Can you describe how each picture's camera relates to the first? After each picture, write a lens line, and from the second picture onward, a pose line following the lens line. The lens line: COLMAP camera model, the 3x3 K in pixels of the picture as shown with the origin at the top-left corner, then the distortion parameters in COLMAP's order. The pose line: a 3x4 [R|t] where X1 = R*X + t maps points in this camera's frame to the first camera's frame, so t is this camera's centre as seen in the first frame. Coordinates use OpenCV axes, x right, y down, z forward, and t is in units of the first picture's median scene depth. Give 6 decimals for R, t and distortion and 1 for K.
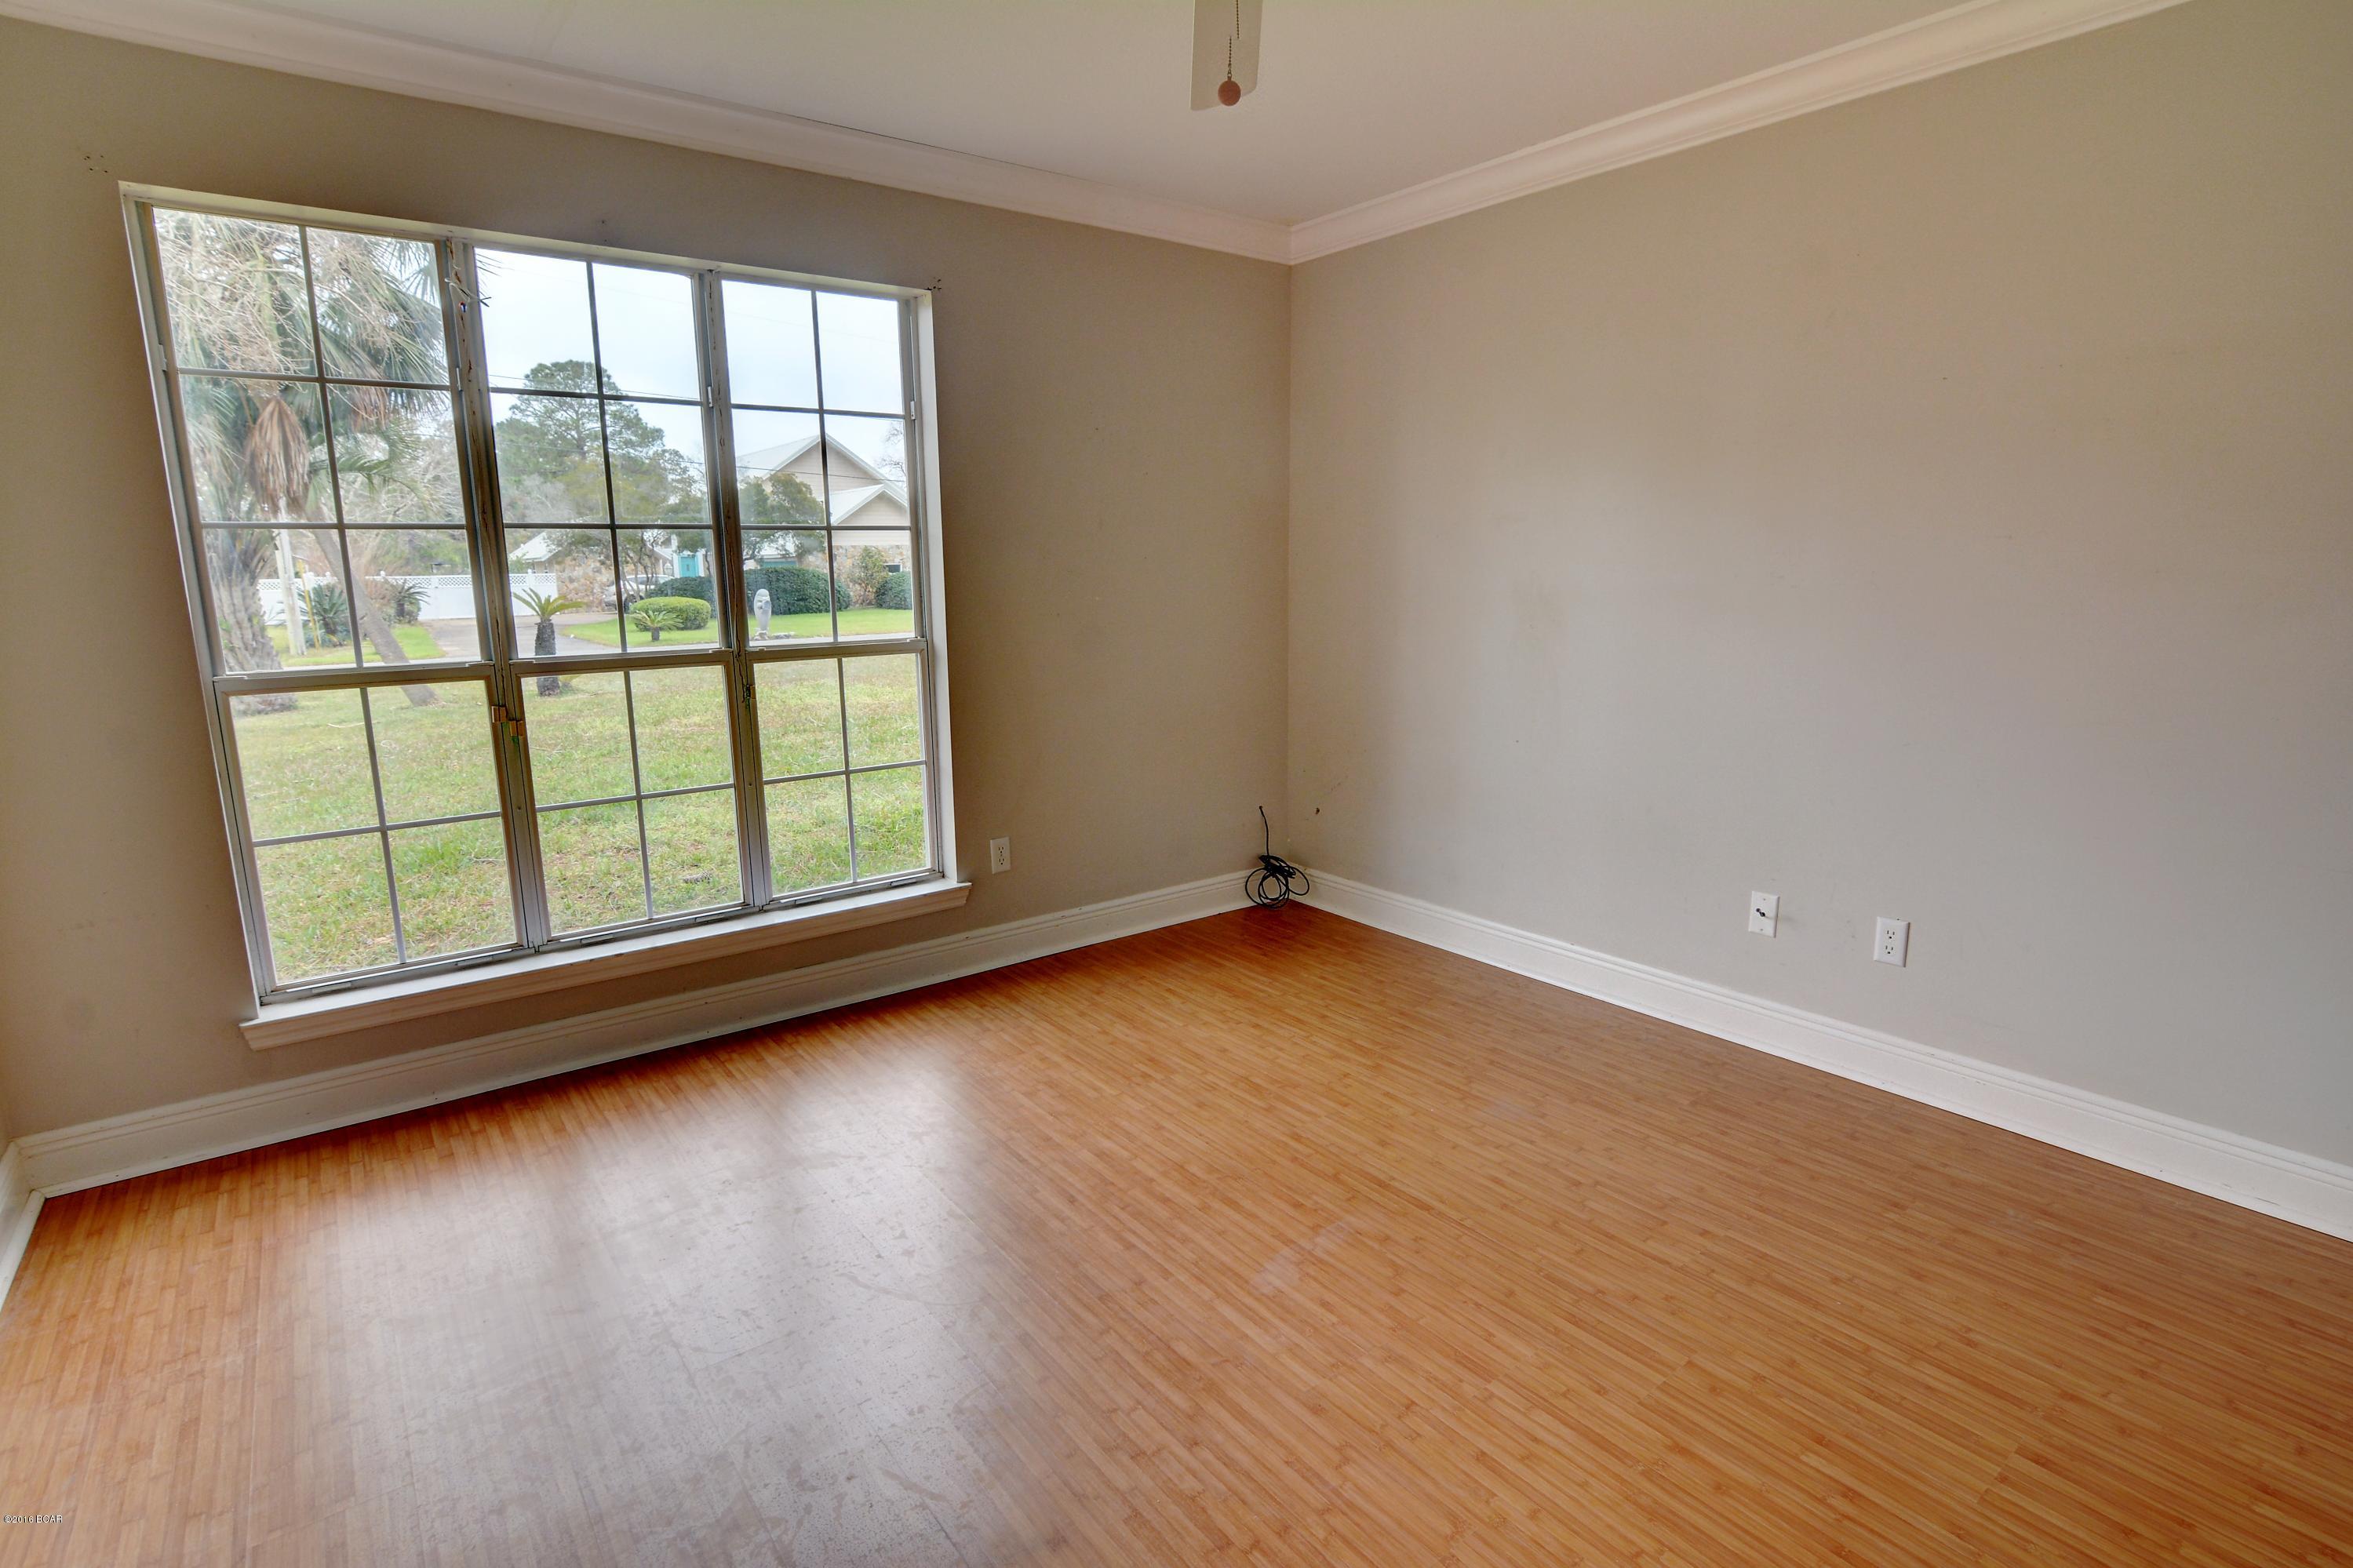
lens RADIAL K [[1151.5, 0, 1158.9], [0, 1151.5, 780.7], [0, 0, 1]] dist [-0.023802, 0.001136]
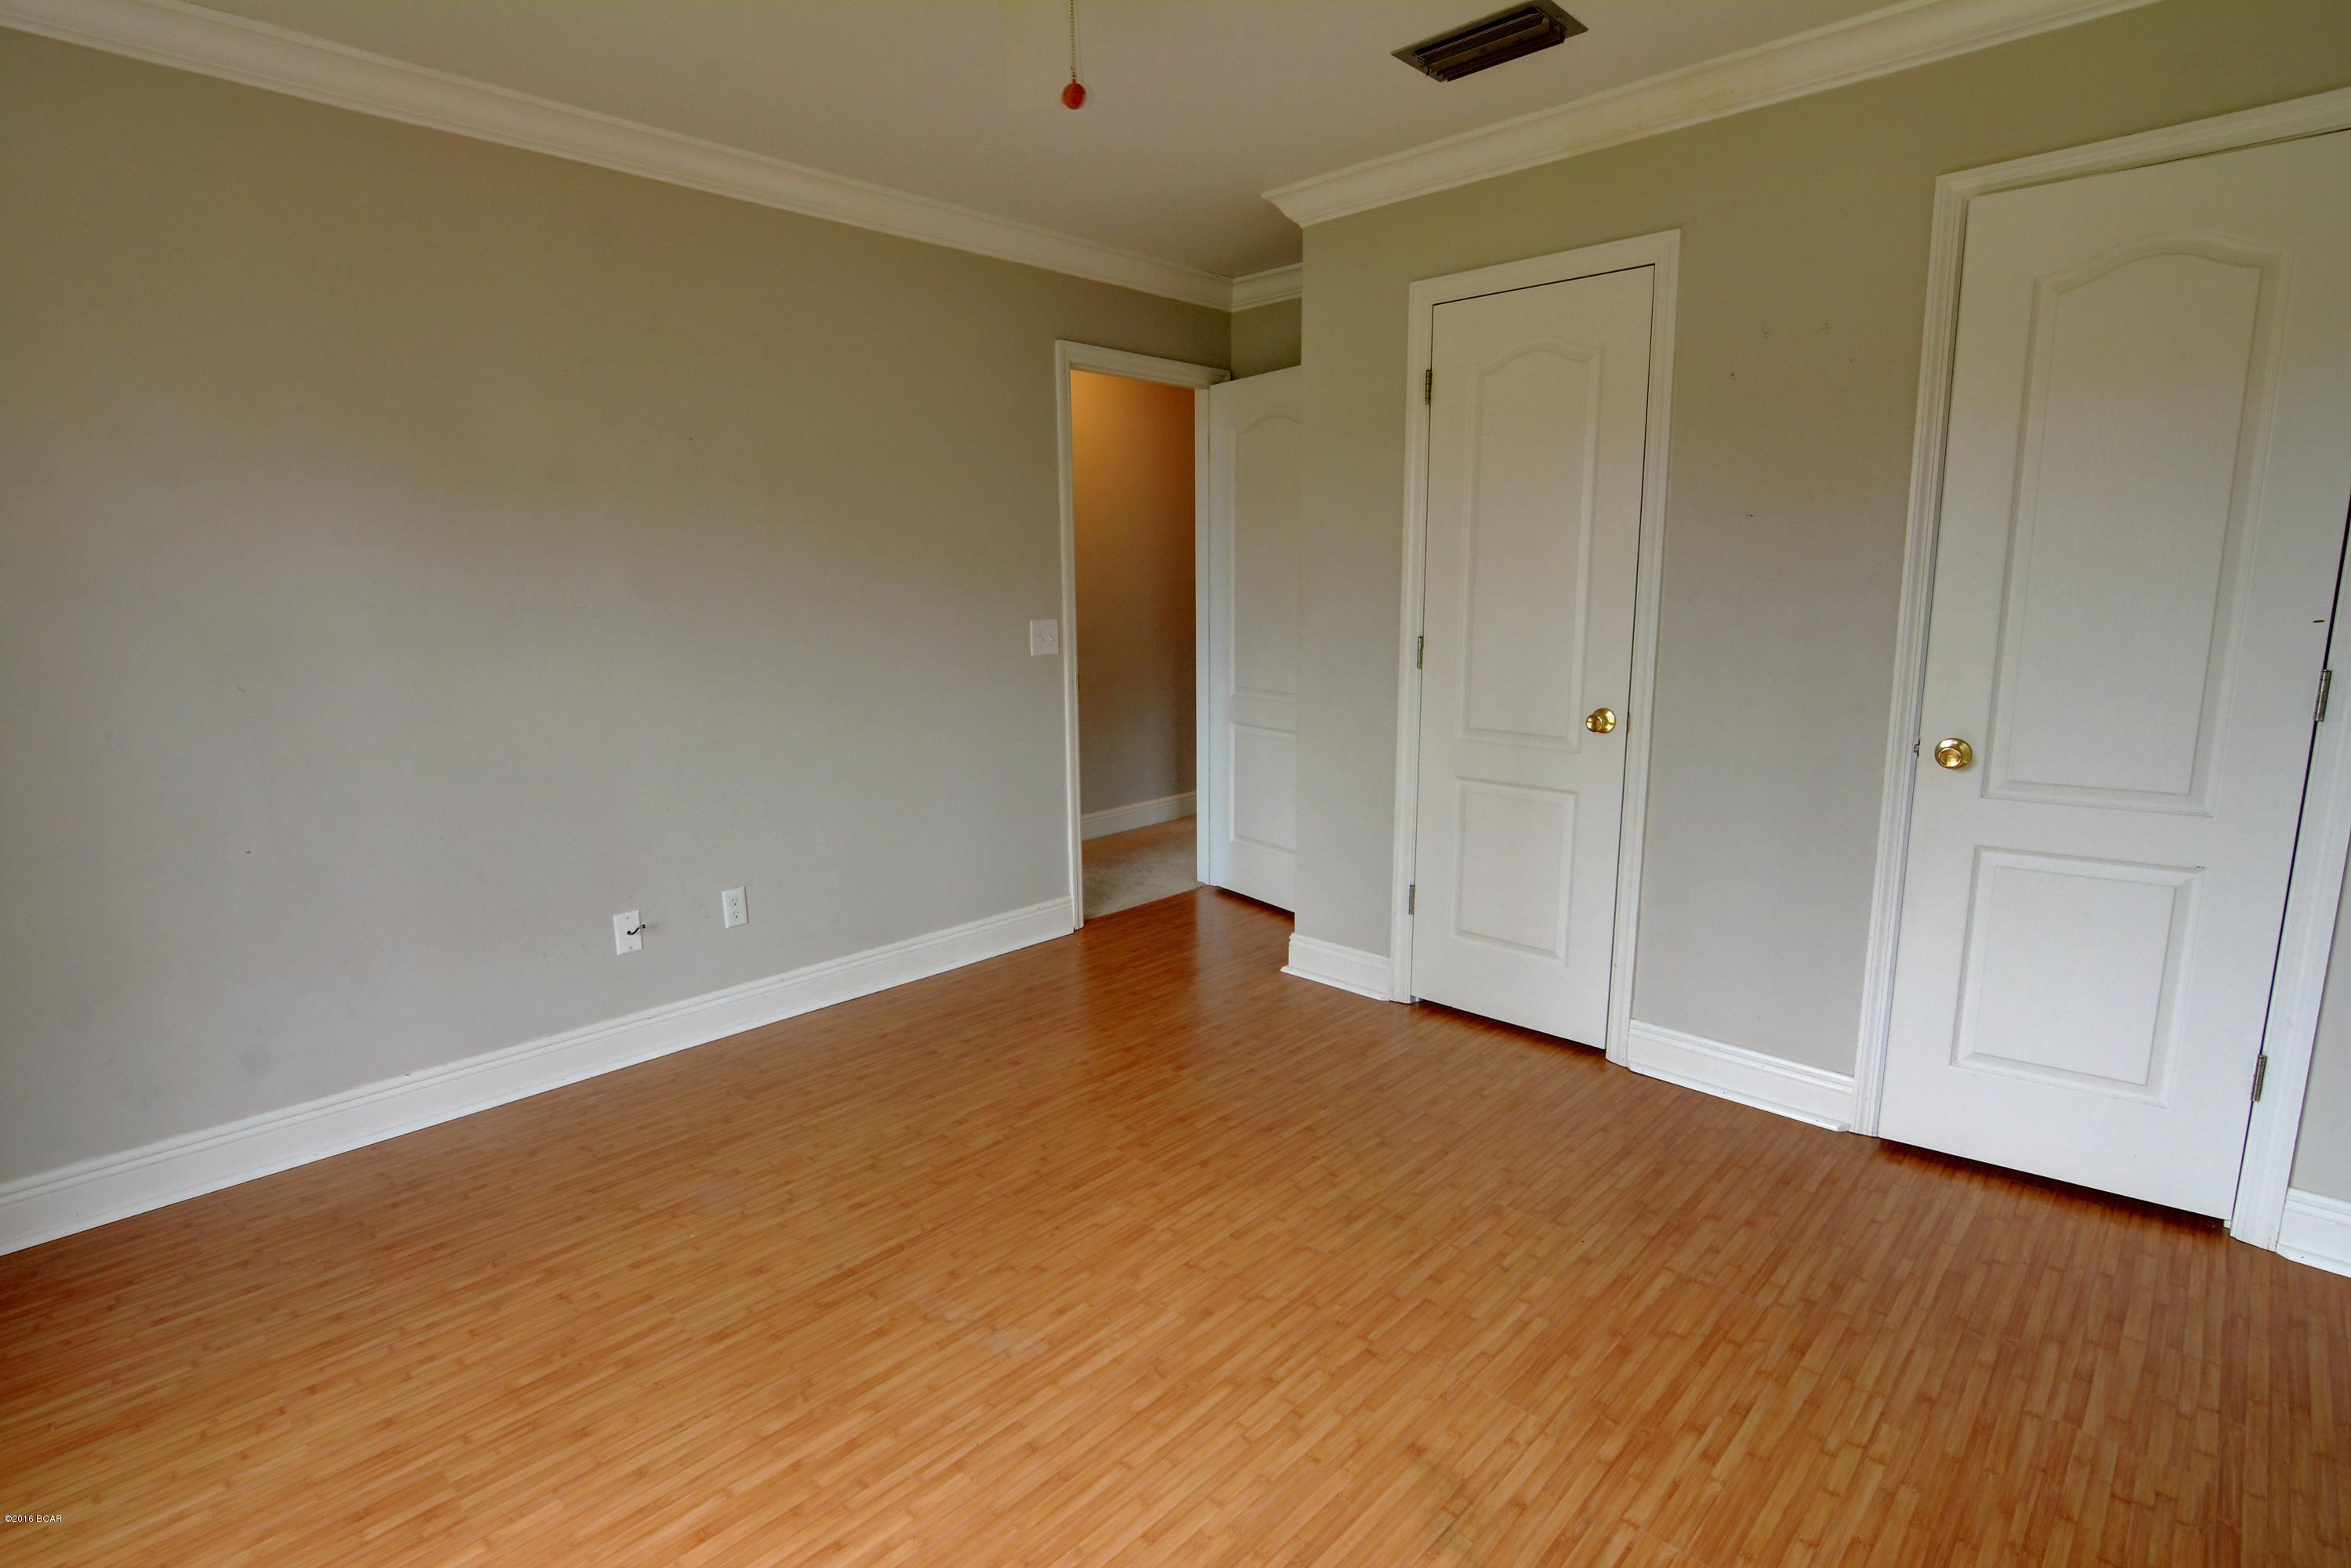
lens RADIAL K [[1150.6, 0, 1157.9], [0, 1150.6, 780.7], [0, 0, 1]] dist [-0.023802, 0.001136]
pose [[-0.155912, -0.159330, 0.974836, -0.674233], [0.197385, 0.961975, 0.188796, -0.147438], [-0.967849, 0.221853, -0.118534, 0.800070]]
